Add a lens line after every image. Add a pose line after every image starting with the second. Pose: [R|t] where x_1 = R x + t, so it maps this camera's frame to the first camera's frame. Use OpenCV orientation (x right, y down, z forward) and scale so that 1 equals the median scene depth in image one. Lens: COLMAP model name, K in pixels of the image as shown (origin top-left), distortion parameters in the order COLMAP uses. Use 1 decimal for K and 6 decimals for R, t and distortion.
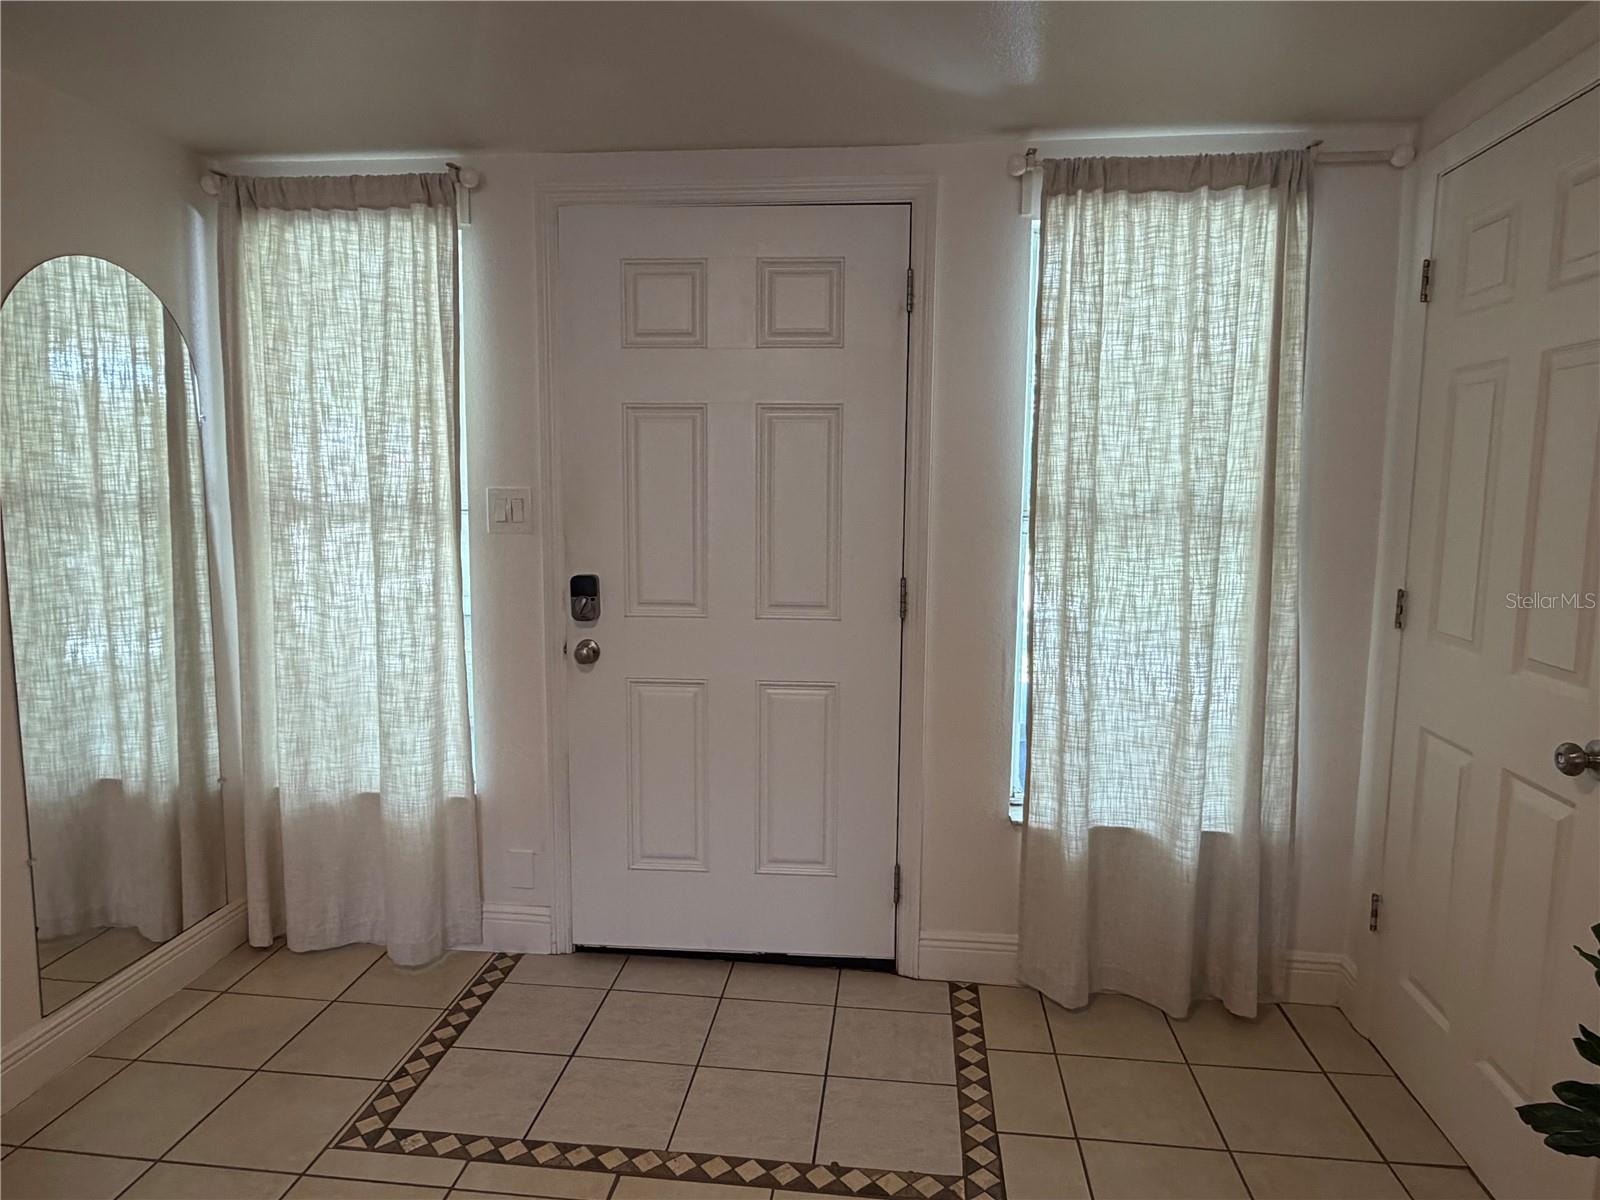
lens RADIAL K [[990.7, 0, 793.4], [0, 990.7, 600.8], [0, 0, 1]] dist [-0.004198, -0.000151]
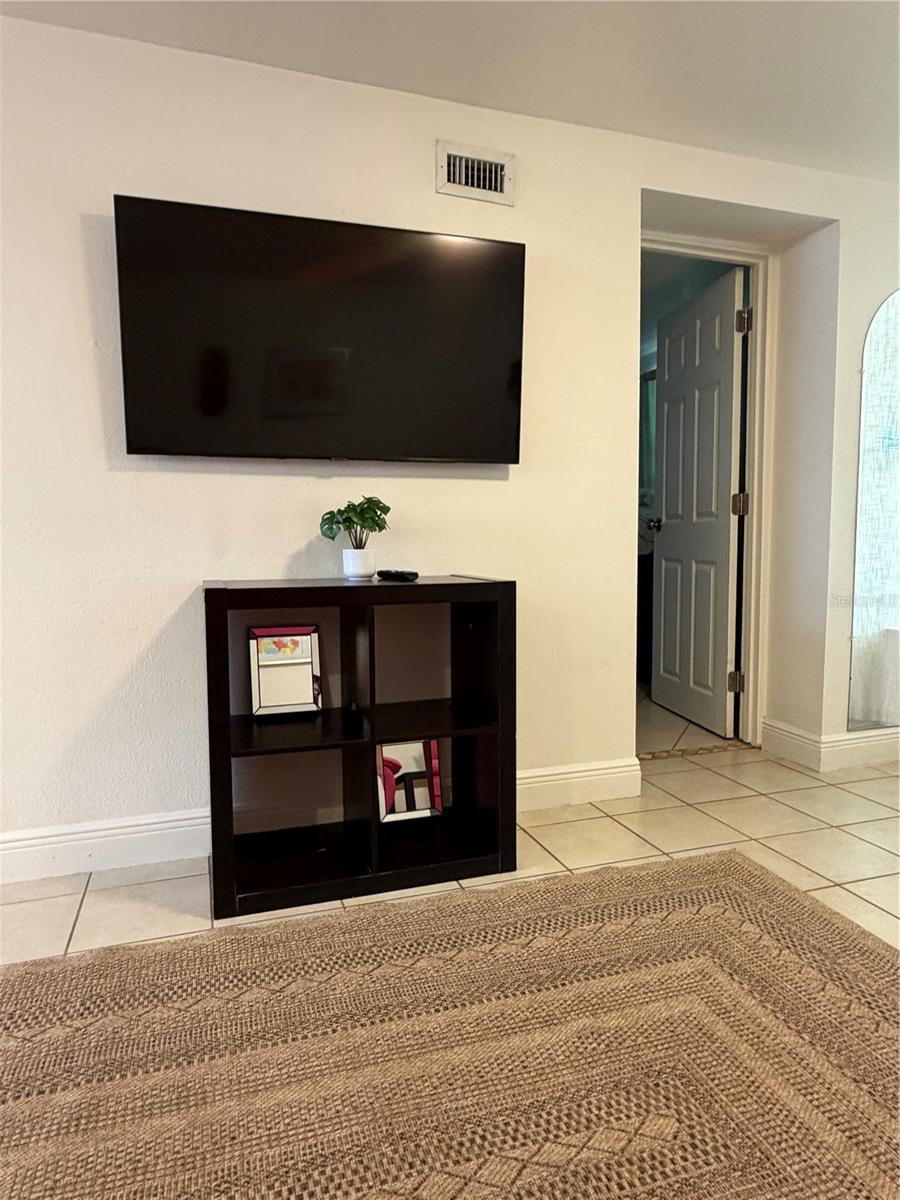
lens RADIAL K [[743.1, 0, 450.0], [0, 743.1, 600.0], [0, 0, 1]] dist [-0.004198, -0.000151]
pose [[0.422309, 0.060834, -0.904408, 0.087909], [-0.098297, 0.994935, 0.021024, 0.184315], [0.901107, 0.080022, 0.426150, -0.158070]]
